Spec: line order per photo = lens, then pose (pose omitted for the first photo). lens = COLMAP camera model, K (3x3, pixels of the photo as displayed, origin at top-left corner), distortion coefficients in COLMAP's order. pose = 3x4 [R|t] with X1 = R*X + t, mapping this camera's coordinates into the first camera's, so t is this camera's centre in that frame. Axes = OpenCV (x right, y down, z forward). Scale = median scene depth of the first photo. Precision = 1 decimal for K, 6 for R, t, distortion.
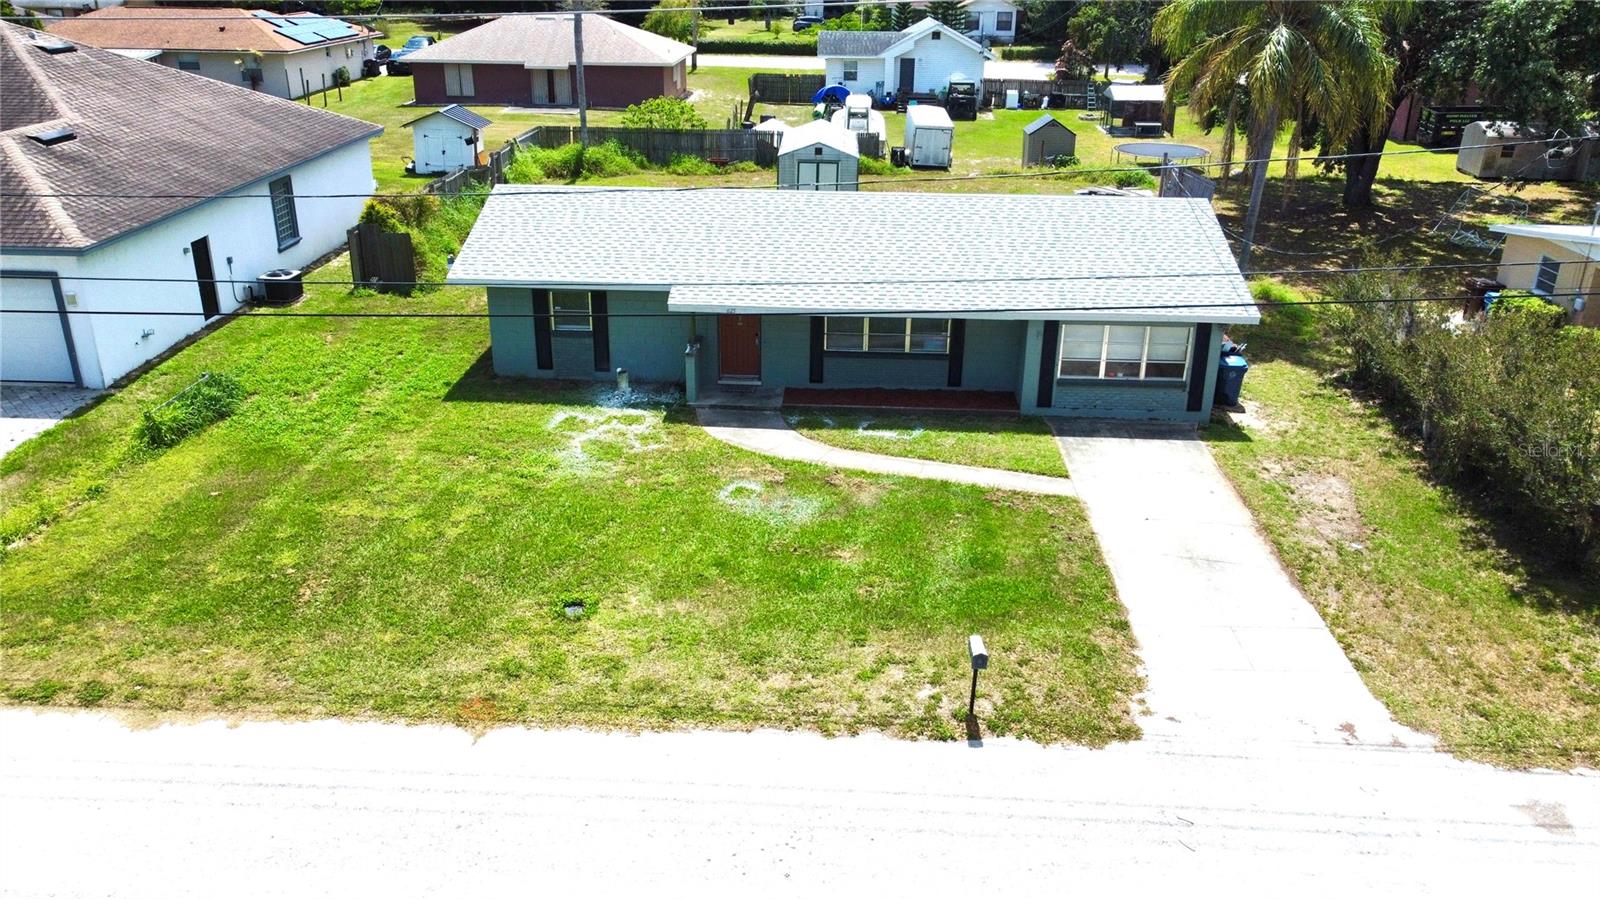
lens RADIAL K [[1210.9, 0, 791.8], [0, 1210.9, 450.9], [0, 0, 1]] dist [-0.011485, 0.027515]
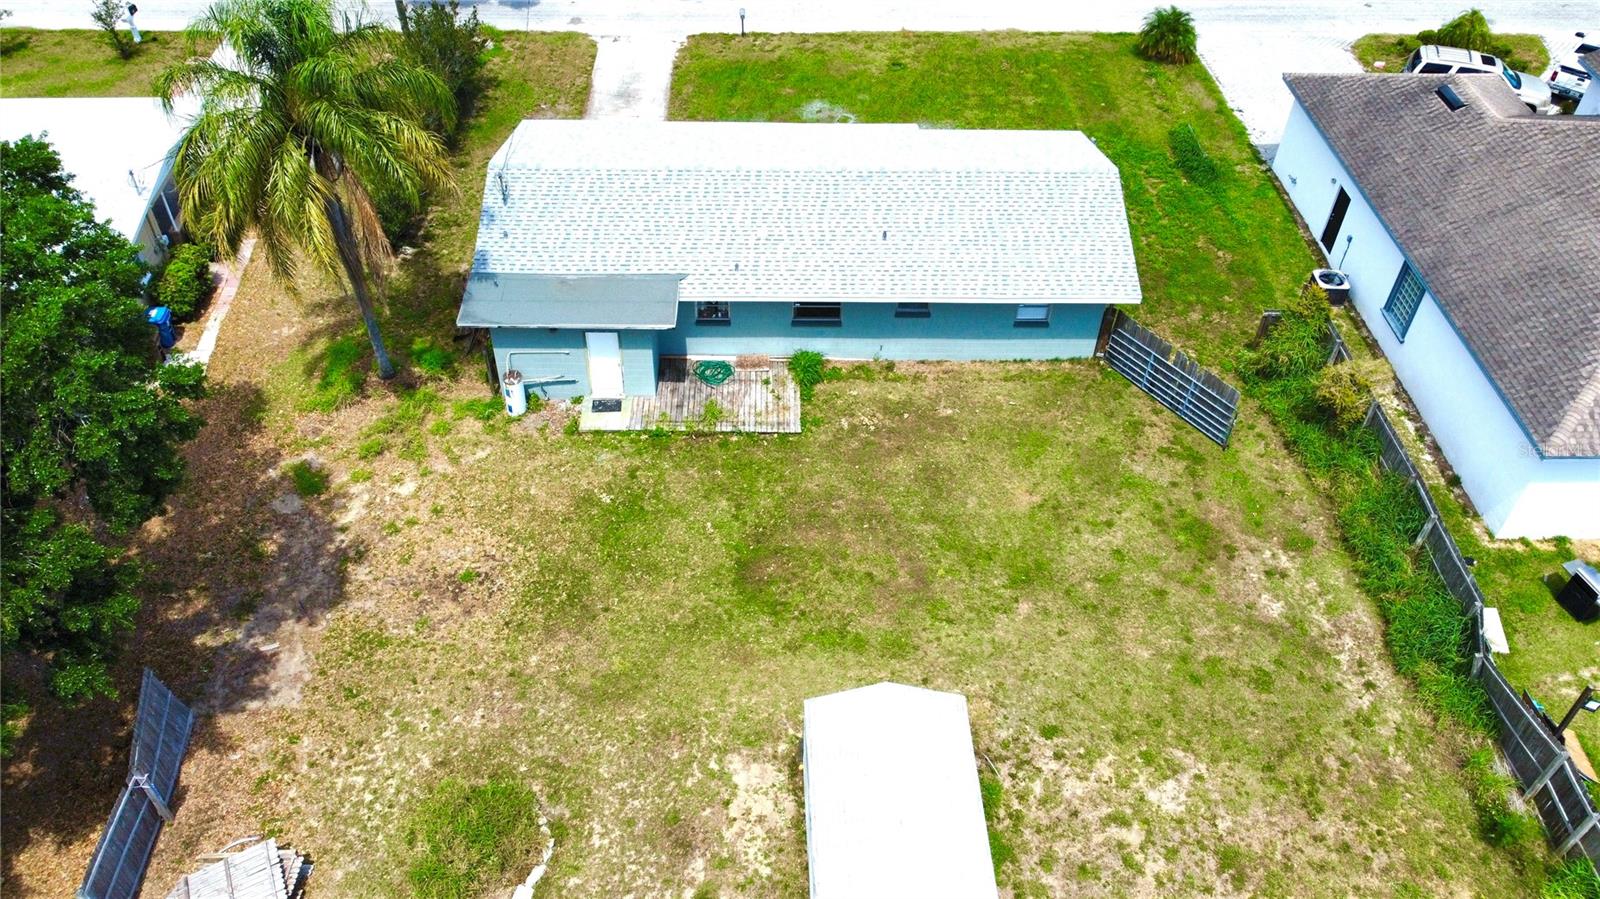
lens RADIAL K [[1210.9, 0, 789.0], [0, 1210.9, 443.8], [0, 0, 1]] dist [-0.011485, 0.027515]
pose [[-0.997309, 0.026566, -0.068327, 0.167952], [-0.052121, 0.398470, 0.915699, -1.331190], [0.051553, 0.916796, -0.396014, 1.956940]]
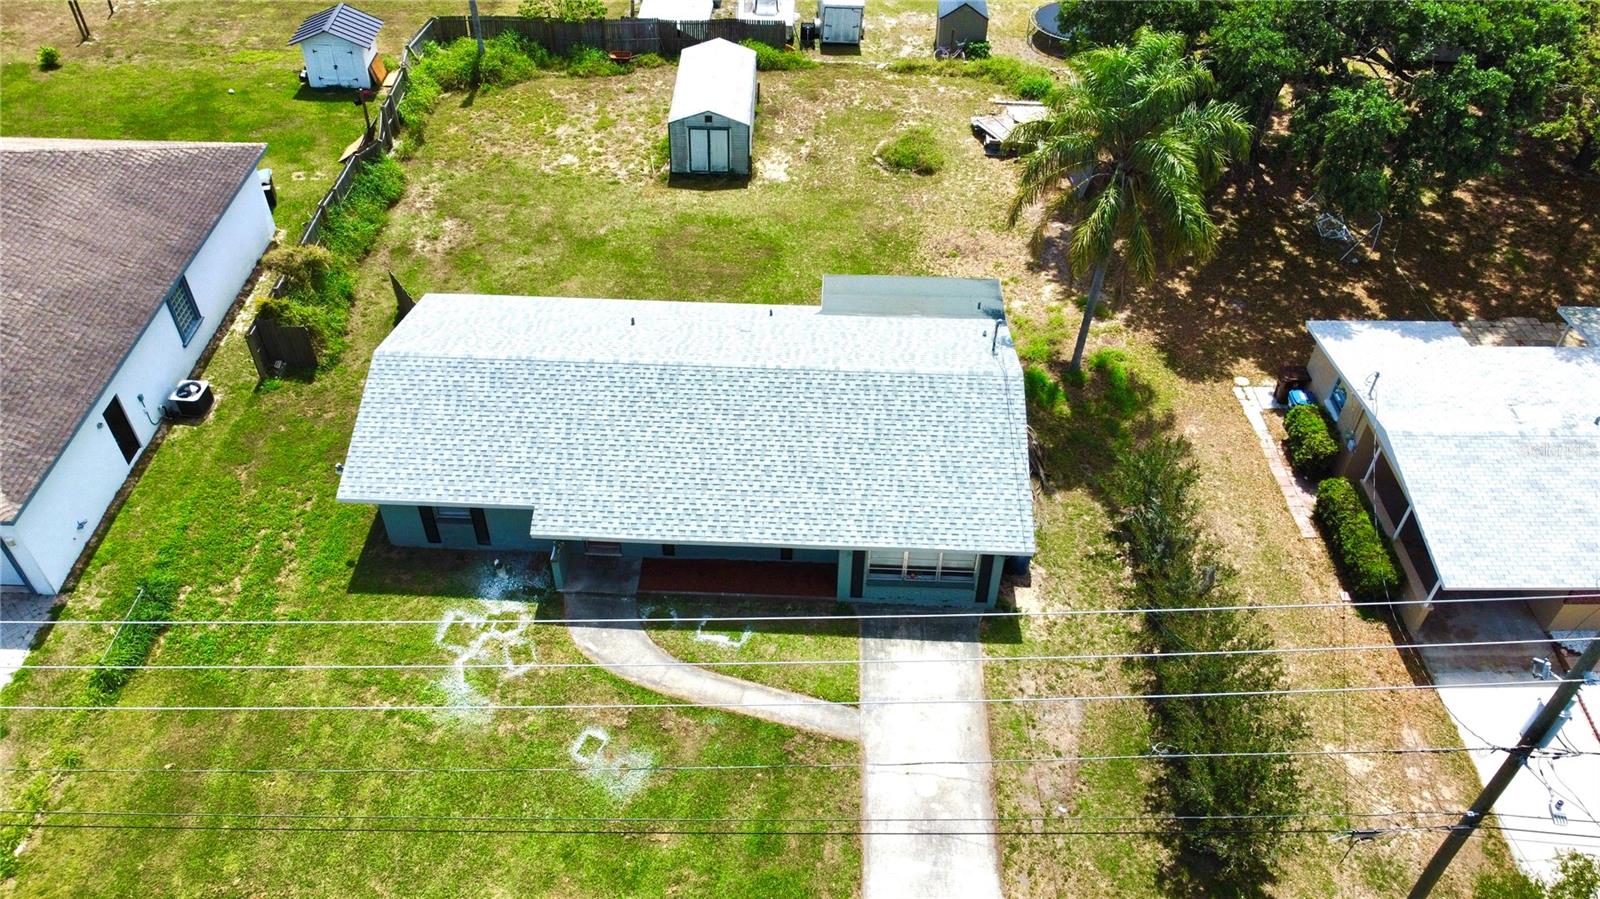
lens RADIAL K [[1210.9, 0, 794.5], [0, 1210.9, 447.6], [0, 0, 1]] dist [-0.011485, 0.027515]
pose [[0.999871, -0.011138, 0.011592, 0.139493], [0.006380, 0.936789, 0.349838, -0.607771], [-0.014755, -0.349719, 0.936739, -0.060965]]
